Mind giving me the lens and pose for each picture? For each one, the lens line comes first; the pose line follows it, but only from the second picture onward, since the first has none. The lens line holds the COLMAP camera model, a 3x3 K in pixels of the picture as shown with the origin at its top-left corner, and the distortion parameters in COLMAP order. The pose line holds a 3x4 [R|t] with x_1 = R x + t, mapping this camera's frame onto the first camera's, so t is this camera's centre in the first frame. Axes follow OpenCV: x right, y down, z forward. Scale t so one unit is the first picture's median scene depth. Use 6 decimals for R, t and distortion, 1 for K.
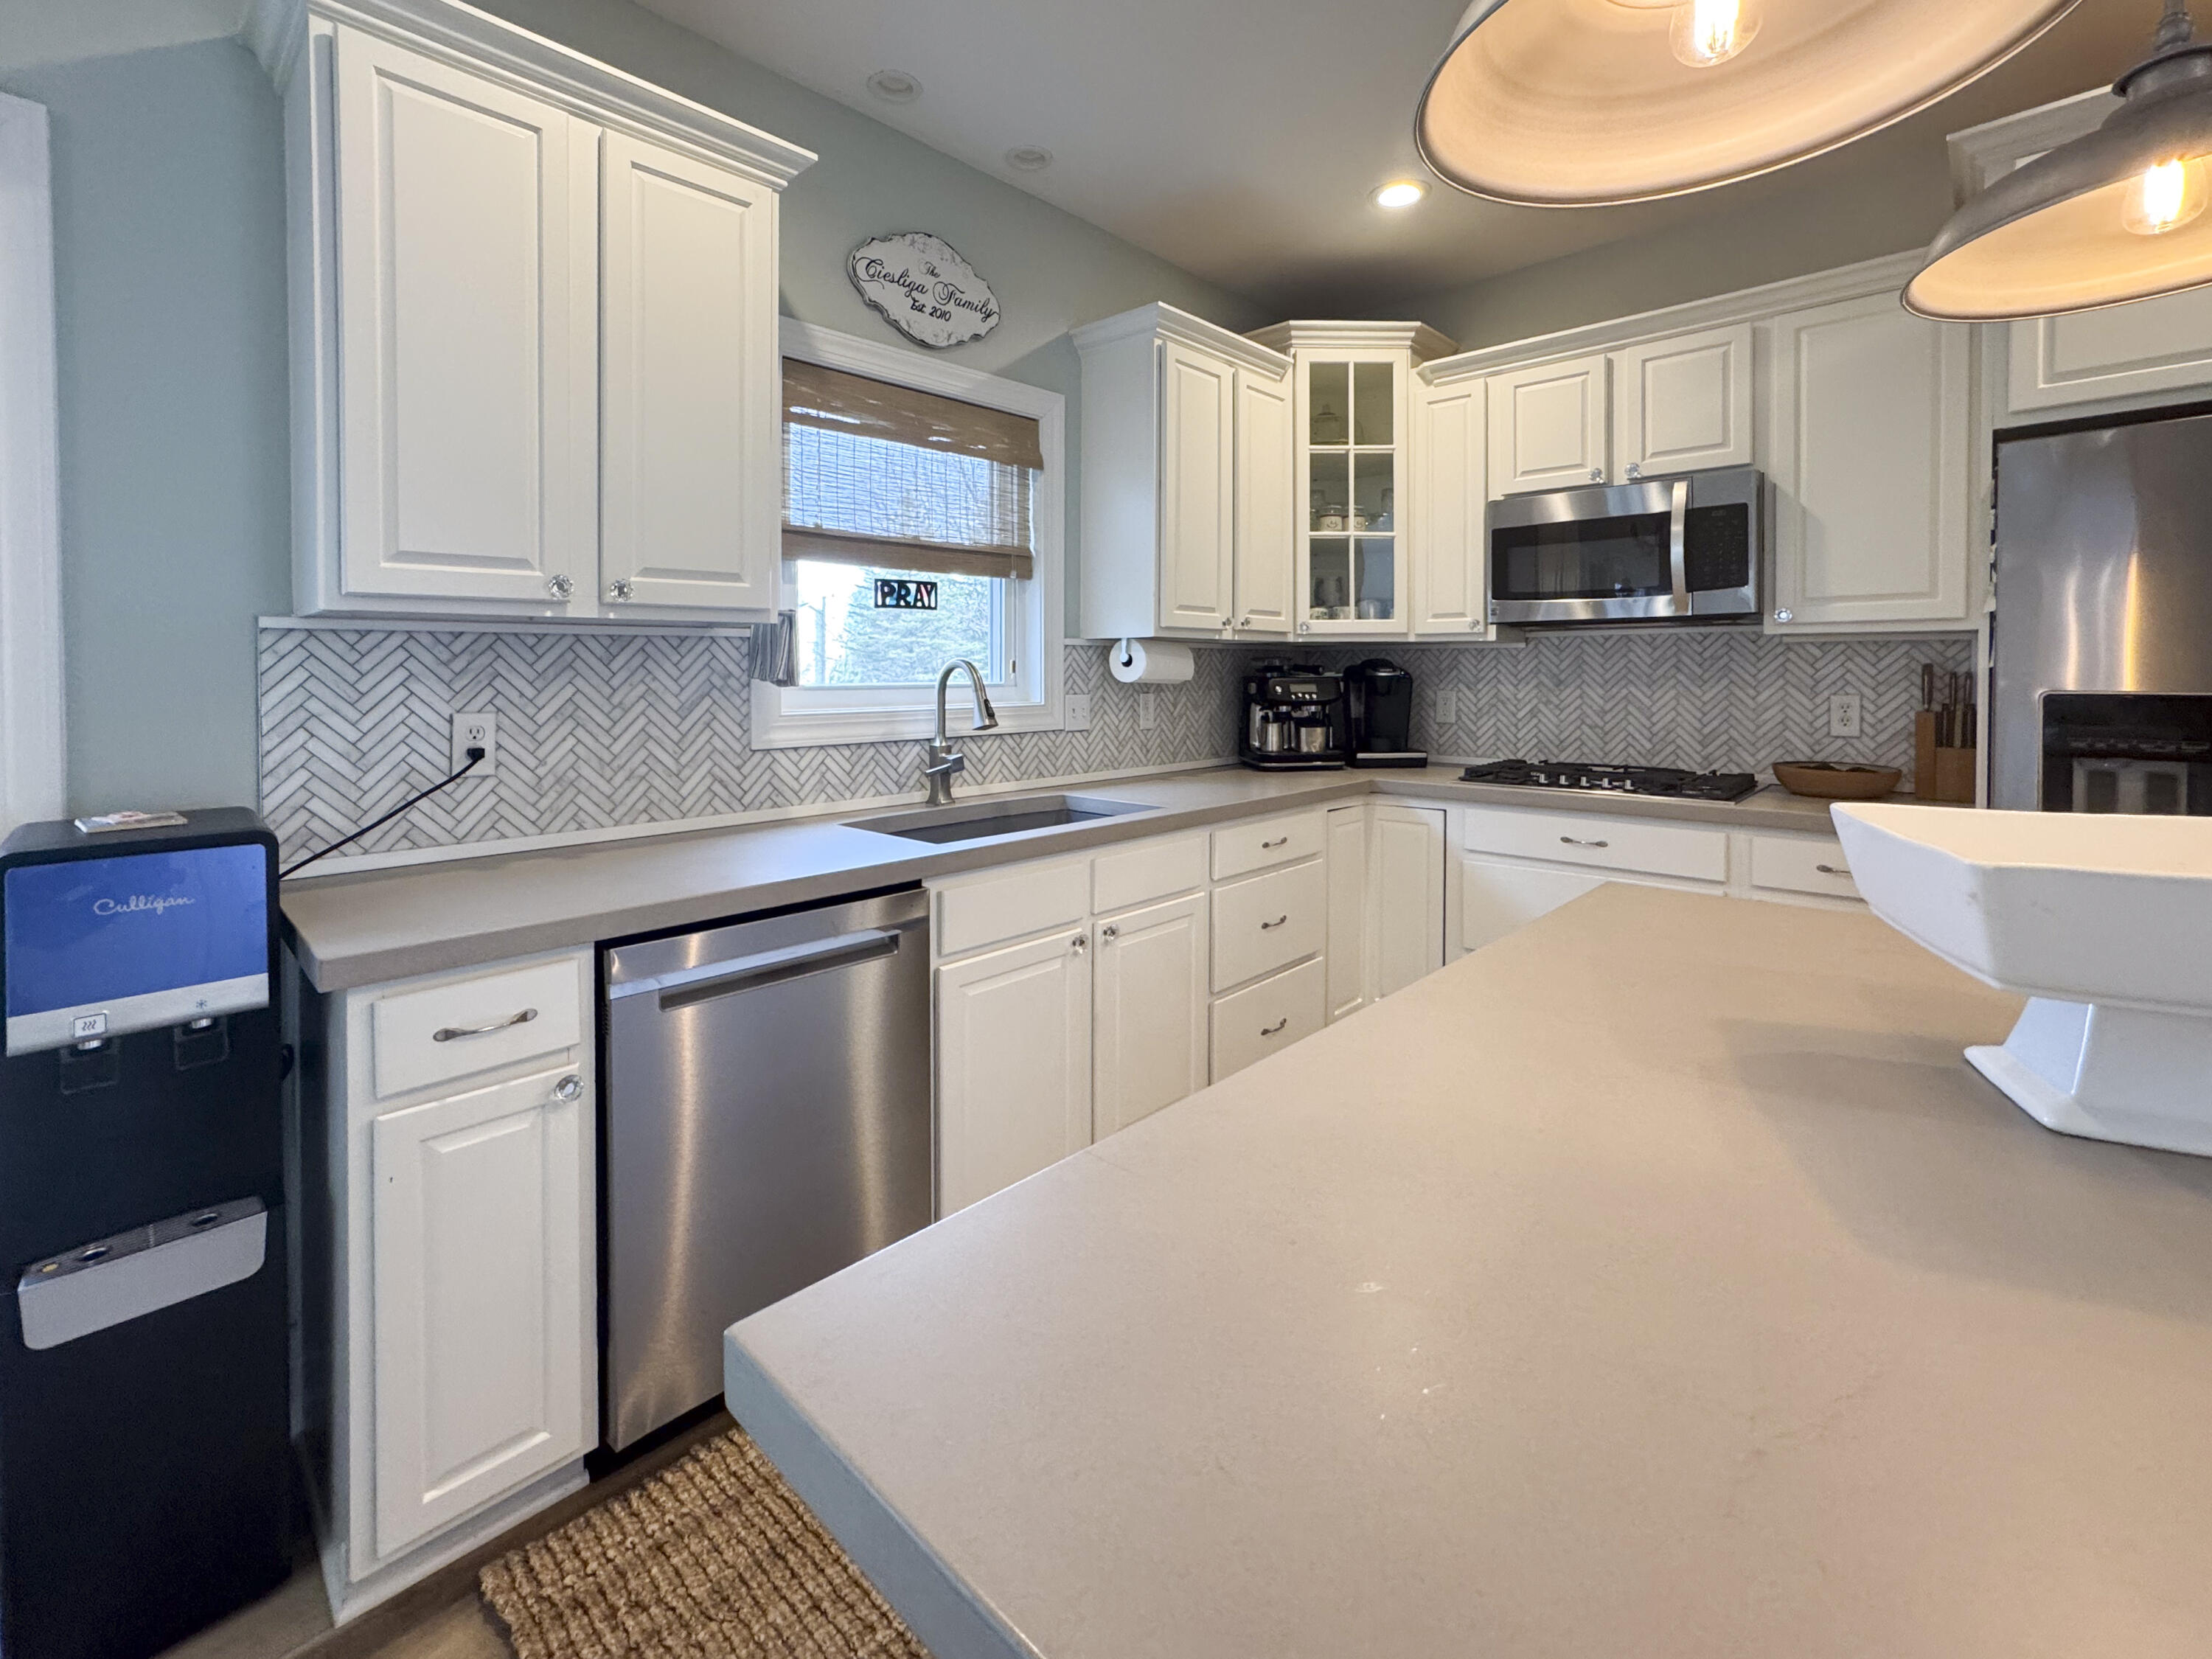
lens RADIAL K [[956.8, 0, 1098.9], [0, 956.8, 695.2], [0, 0, 1]] dist [-0.040606, 0.016851]
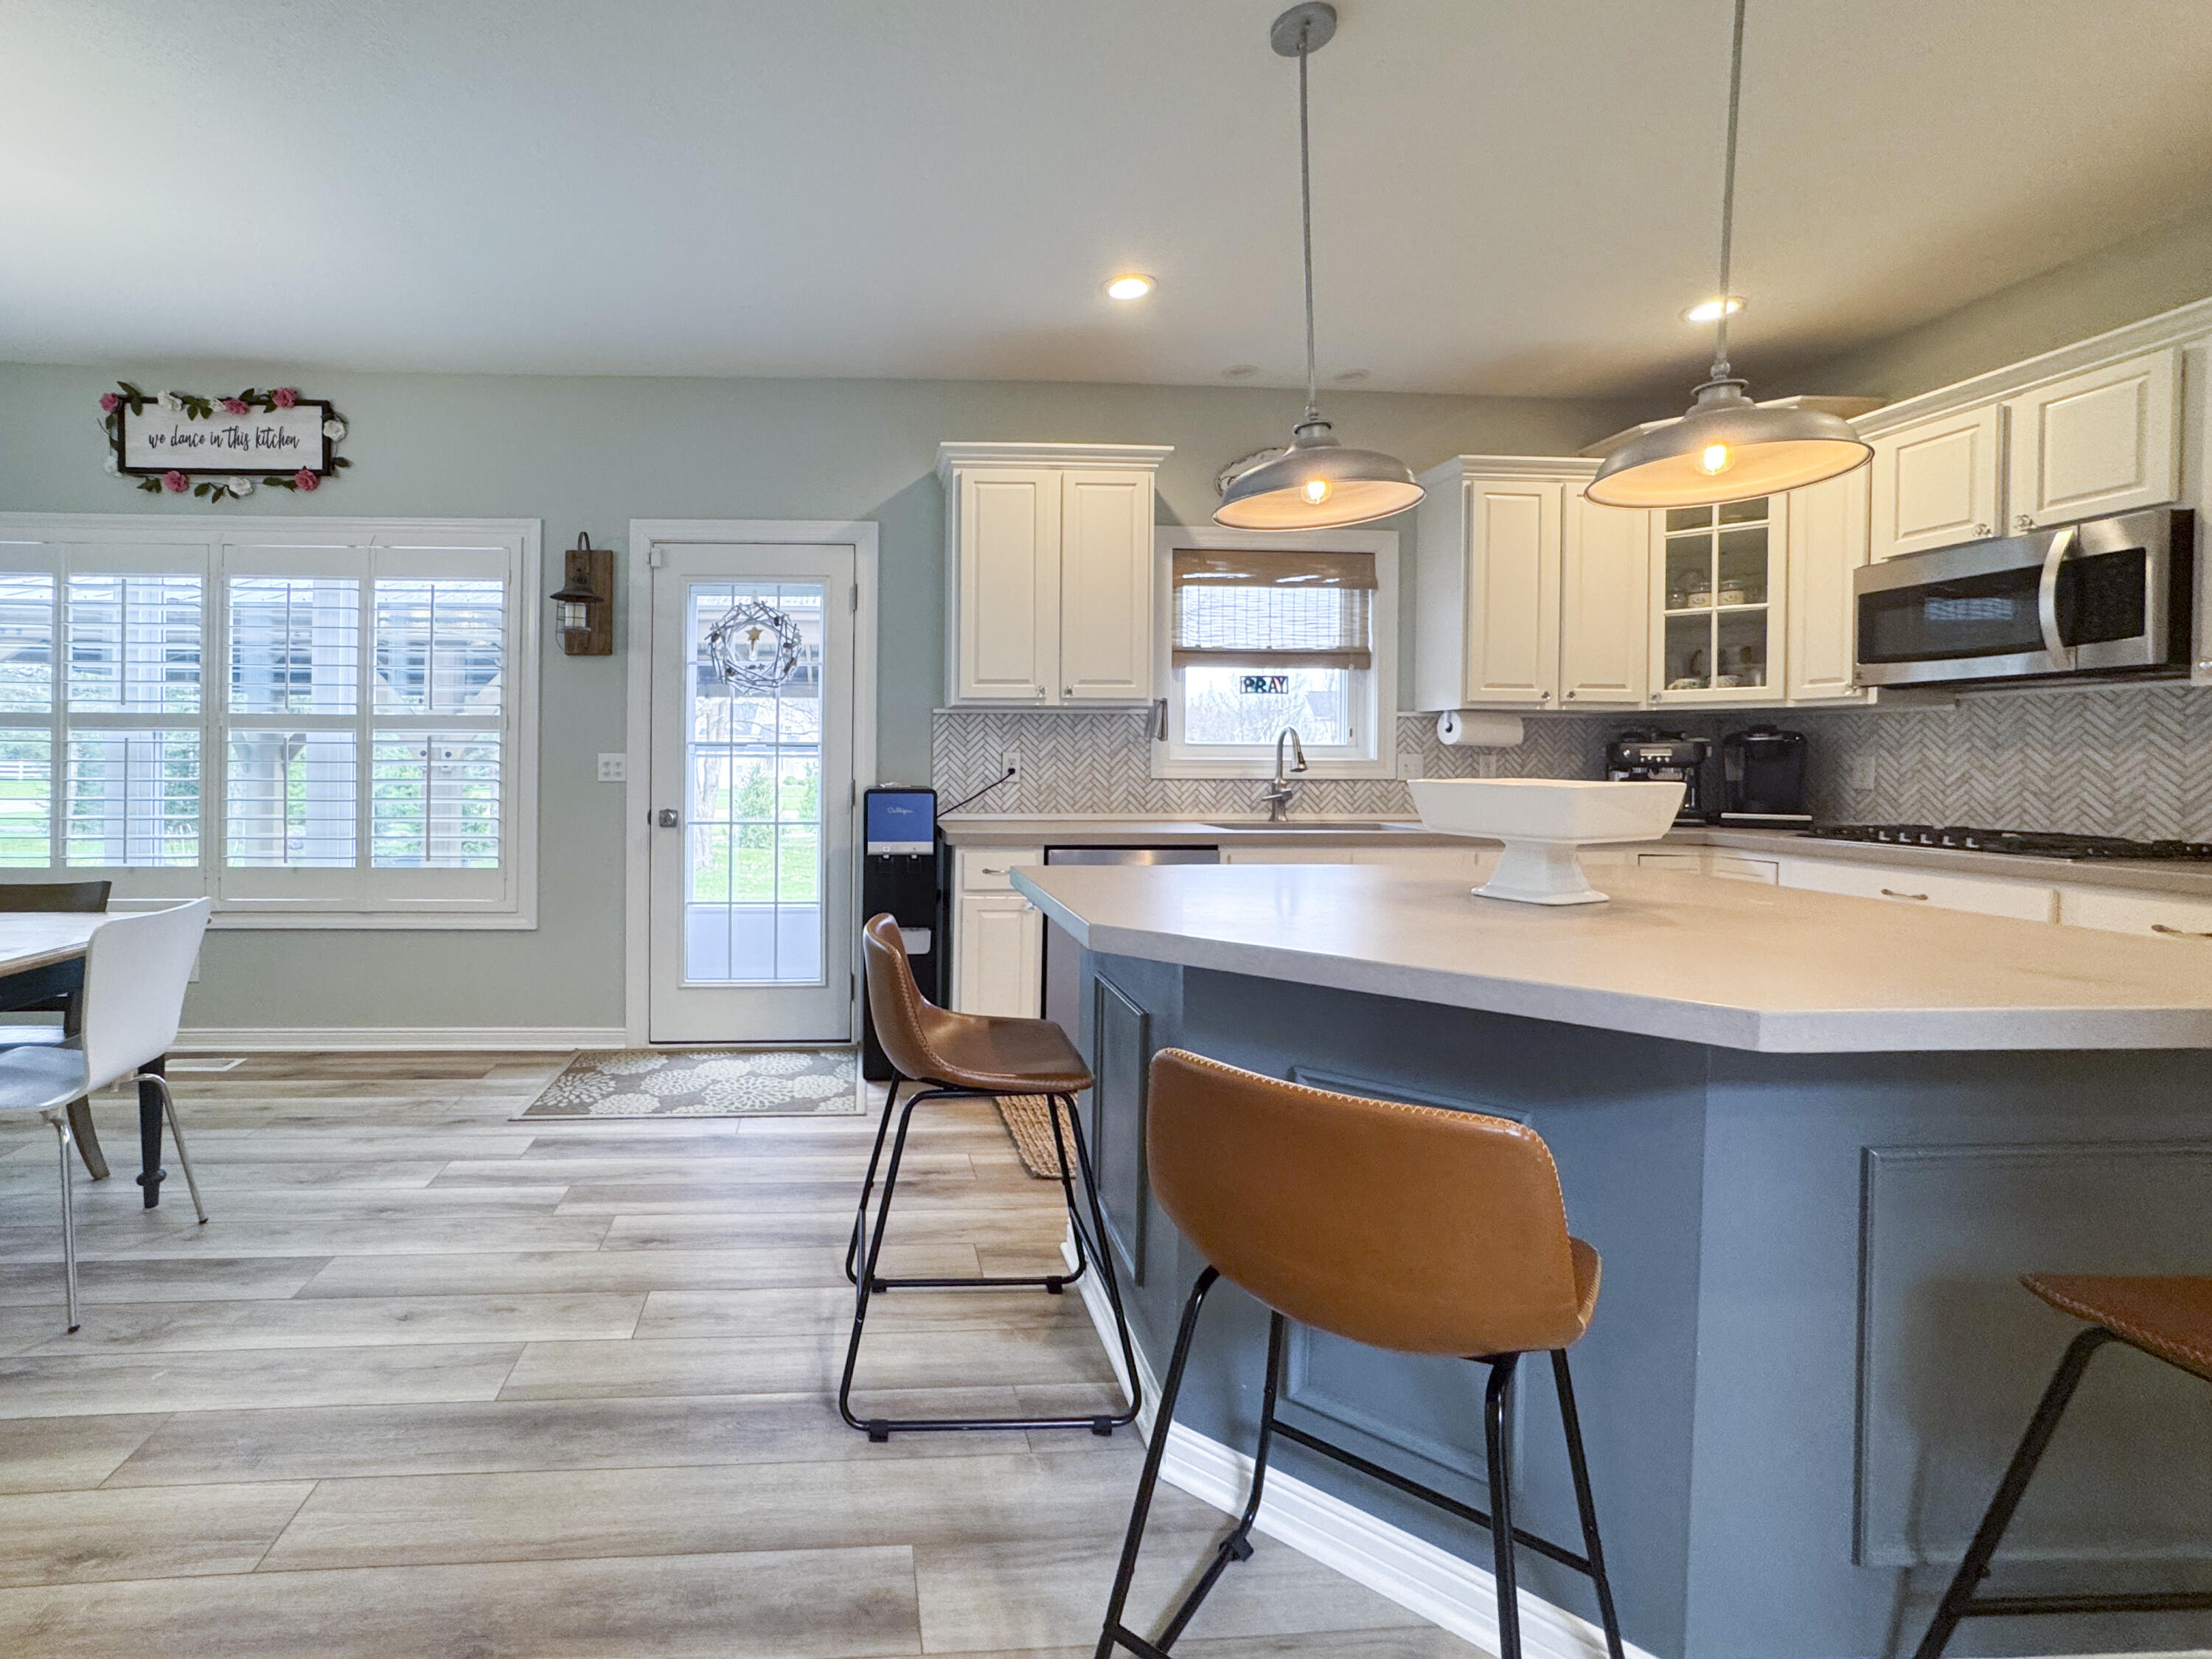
lens RADIAL K [[887.6, 0, 1109.7], [0, 887.6, 762.7], [0, 0, 1]] dist [0.000411, 0.000165]
pose [[0.860299, 0.002977, -0.509782, 0.233667], [-0.009545, 0.999902, -0.010268, 0.026519], [0.509701, 0.013699, 0.860243, -0.258488]]
